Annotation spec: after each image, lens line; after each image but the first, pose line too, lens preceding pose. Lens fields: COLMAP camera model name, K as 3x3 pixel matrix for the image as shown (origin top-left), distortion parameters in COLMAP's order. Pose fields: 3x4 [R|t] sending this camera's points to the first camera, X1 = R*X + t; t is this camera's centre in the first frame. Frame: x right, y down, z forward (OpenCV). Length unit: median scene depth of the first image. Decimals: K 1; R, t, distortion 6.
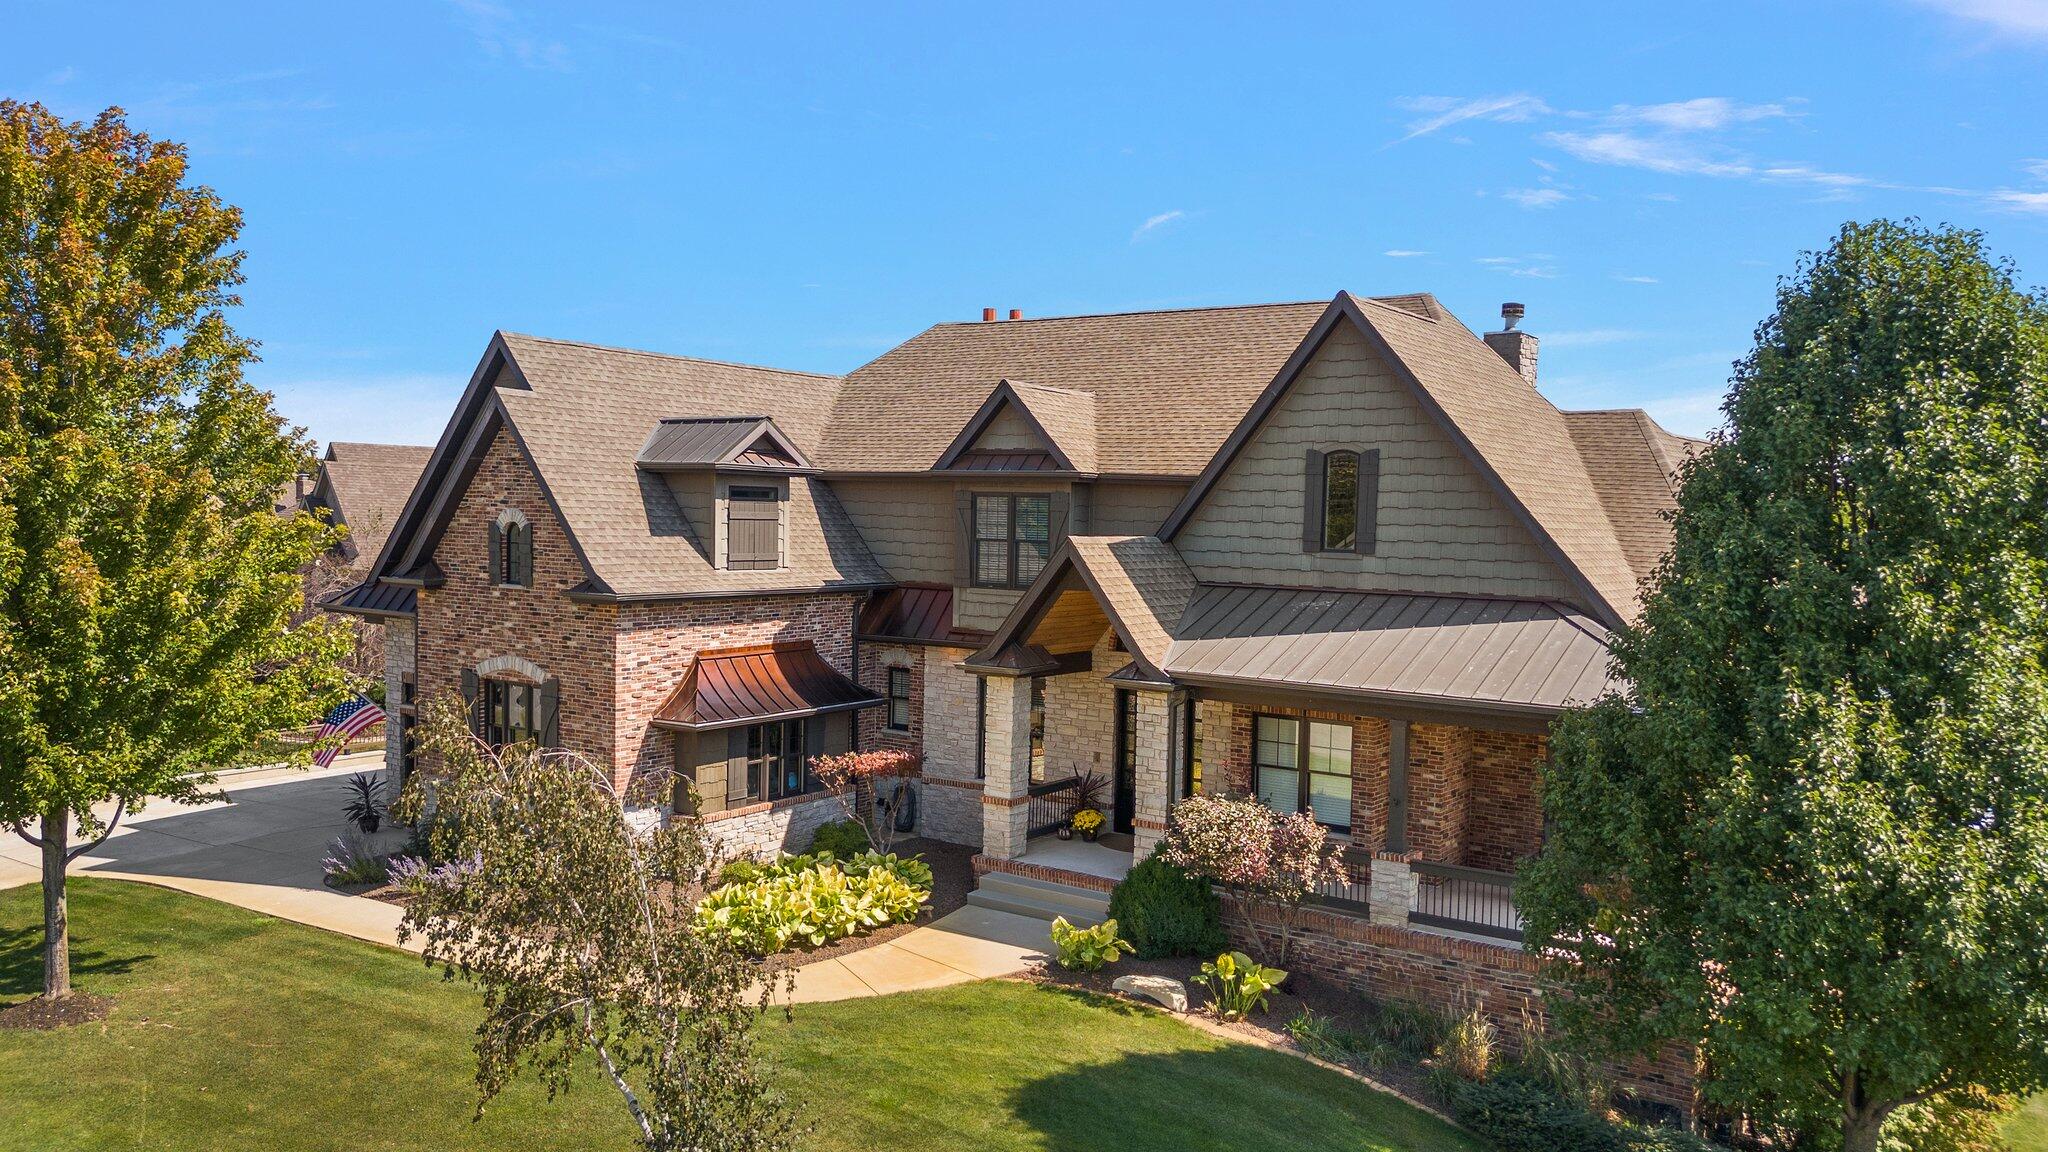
lens RADIAL K [[1569.1, 0, 1007.3], [0, 1569.1, 537.7], [0, 0, 1]] dist [0.065223, -0.048448]
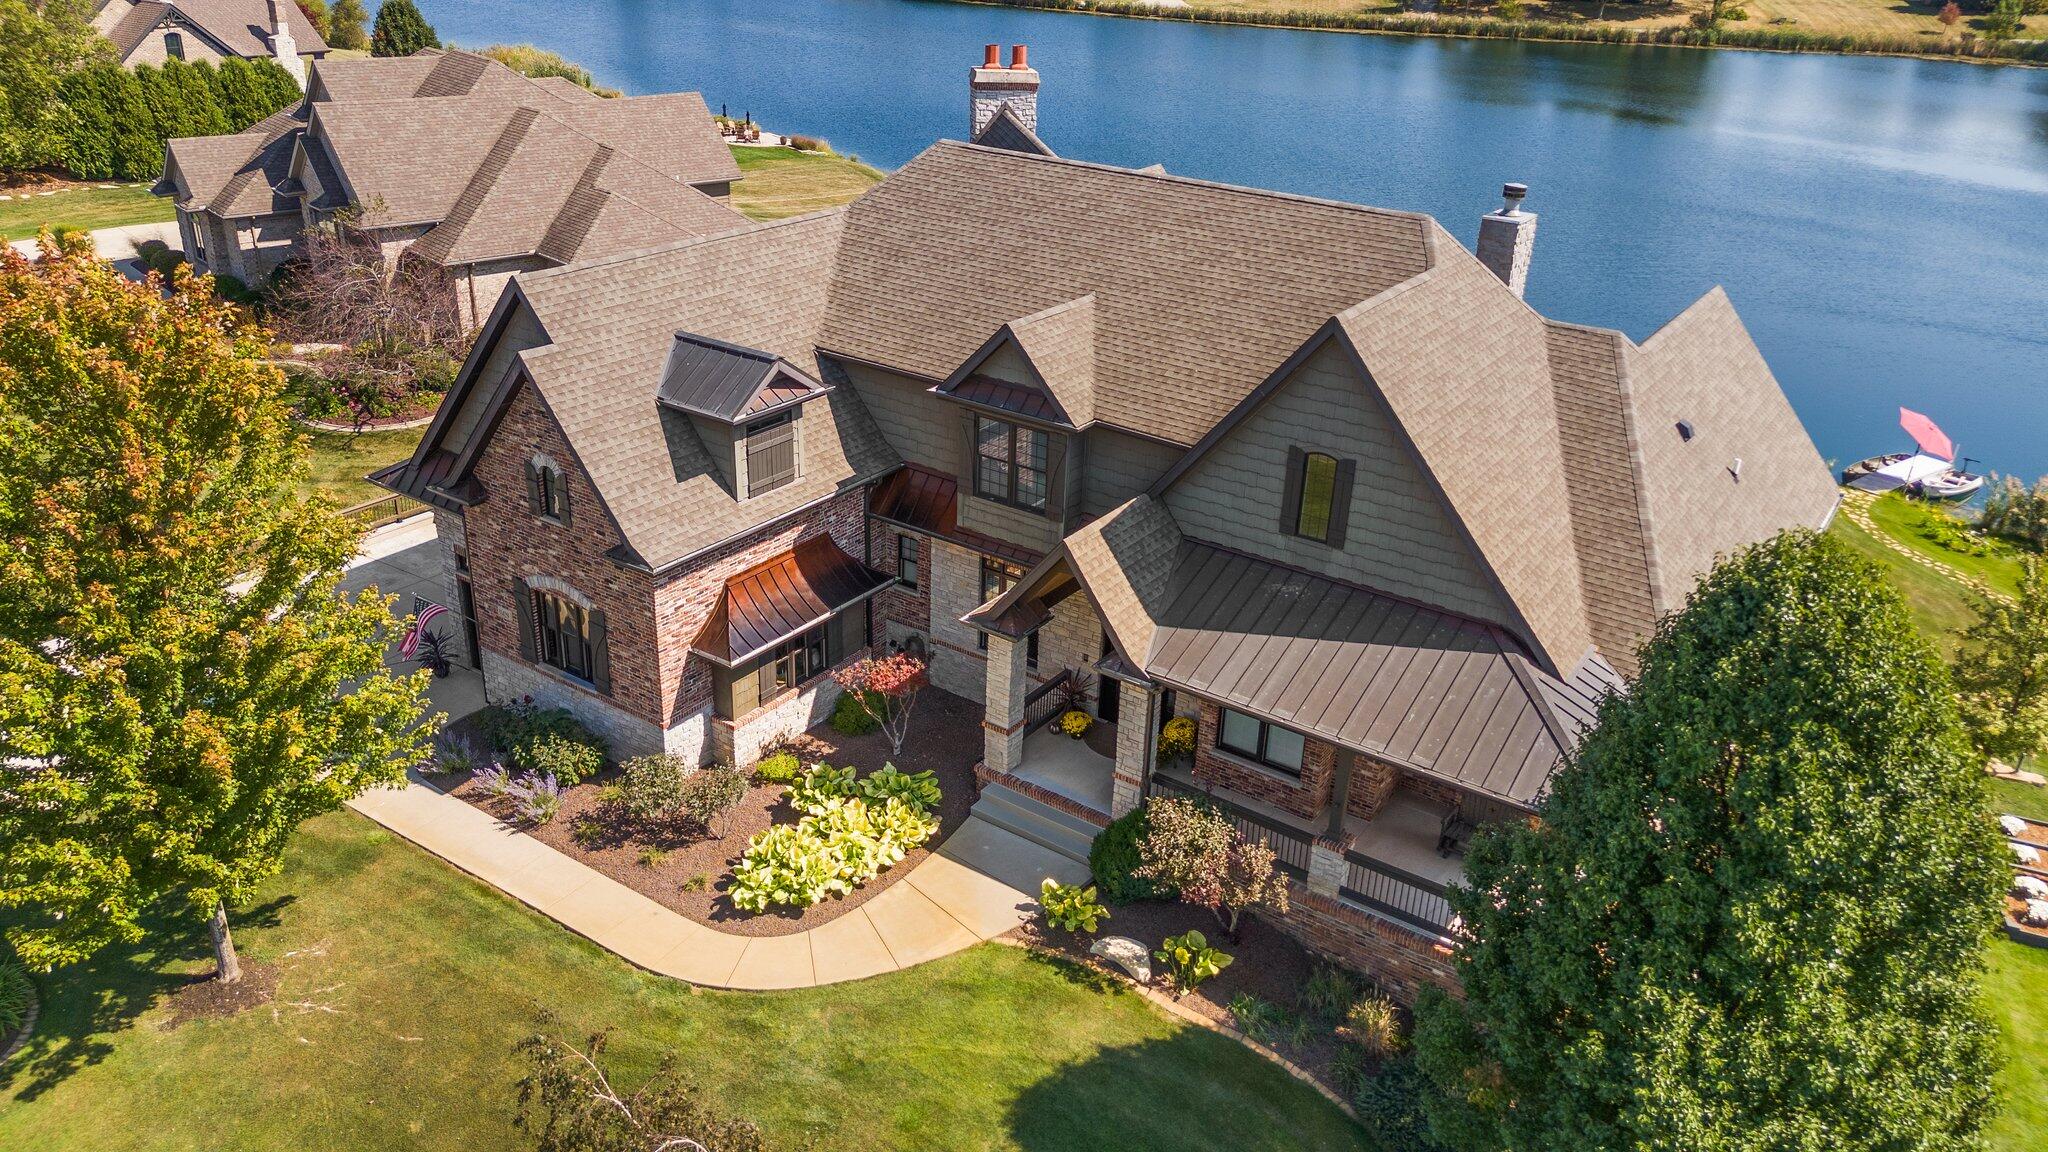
lens RADIAL K [[1569.1, 0, 1009.2], [0, 1569.1, 468.1], [0, 0, 1]] dist [0.065223, -0.048448]
pose [[0.999936, 0.010207, 0.004884, -0.004967], [-0.011286, 0.930574, 0.365930, -0.428026], [-0.000810, -0.365962, 0.930630, 0.001784]]
